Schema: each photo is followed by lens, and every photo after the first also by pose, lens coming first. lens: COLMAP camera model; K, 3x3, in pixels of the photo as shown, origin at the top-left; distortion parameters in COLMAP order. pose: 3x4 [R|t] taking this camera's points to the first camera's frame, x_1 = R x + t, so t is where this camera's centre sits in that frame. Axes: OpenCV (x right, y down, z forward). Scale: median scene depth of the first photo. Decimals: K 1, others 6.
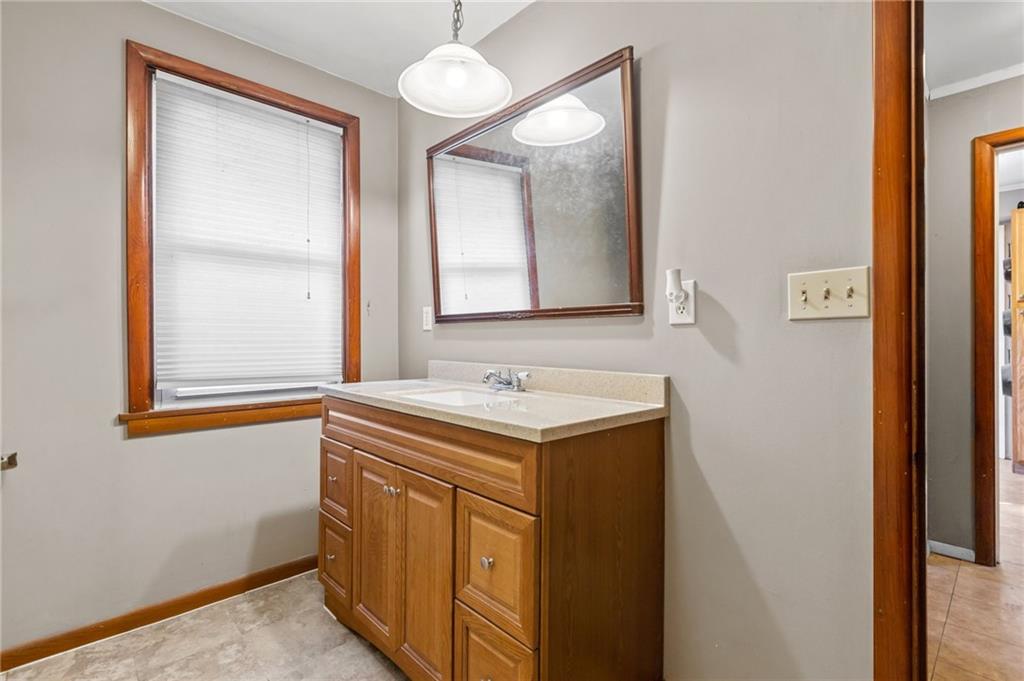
lens RADIAL K [[470.7, 0, 514.8], [0, 470.7, 343.0], [0, 0, 1]] dist [0.003110, -0.000277]
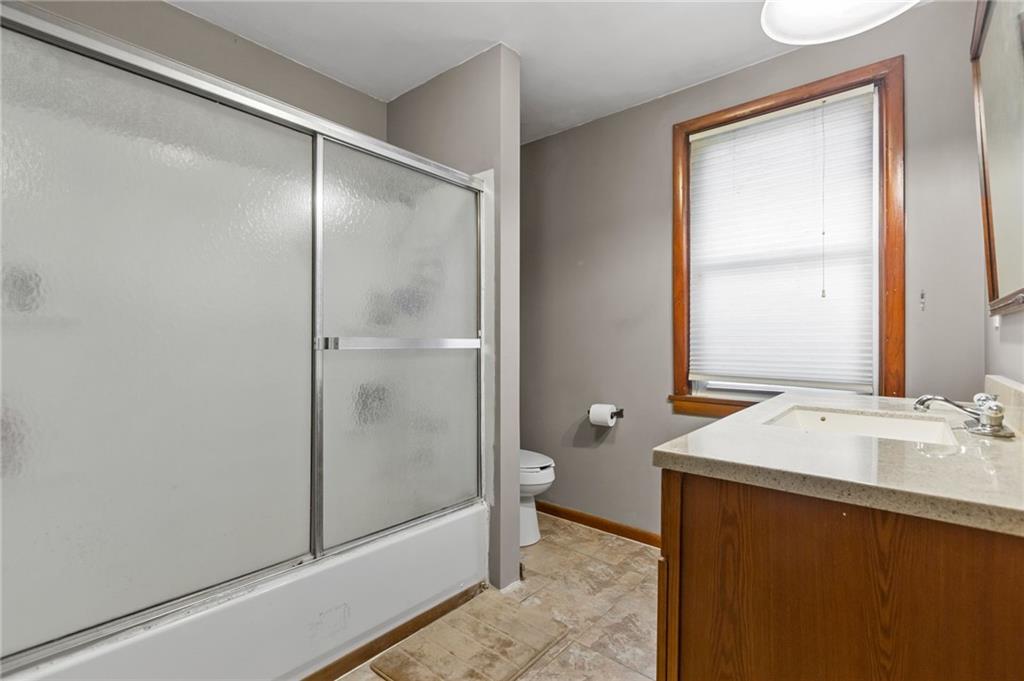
lens RADIAL K [[470.7, 0, 519.0], [0, 470.7, 336.9], [0, 0, 1]] dist [0.003110, -0.000277]
pose [[0.127394, -0.008871, -0.991813, 0.445088], [-0.010215, 0.999895, -0.010255, -0.001531], [0.991800, 0.011438, 0.127290, 0.350059]]
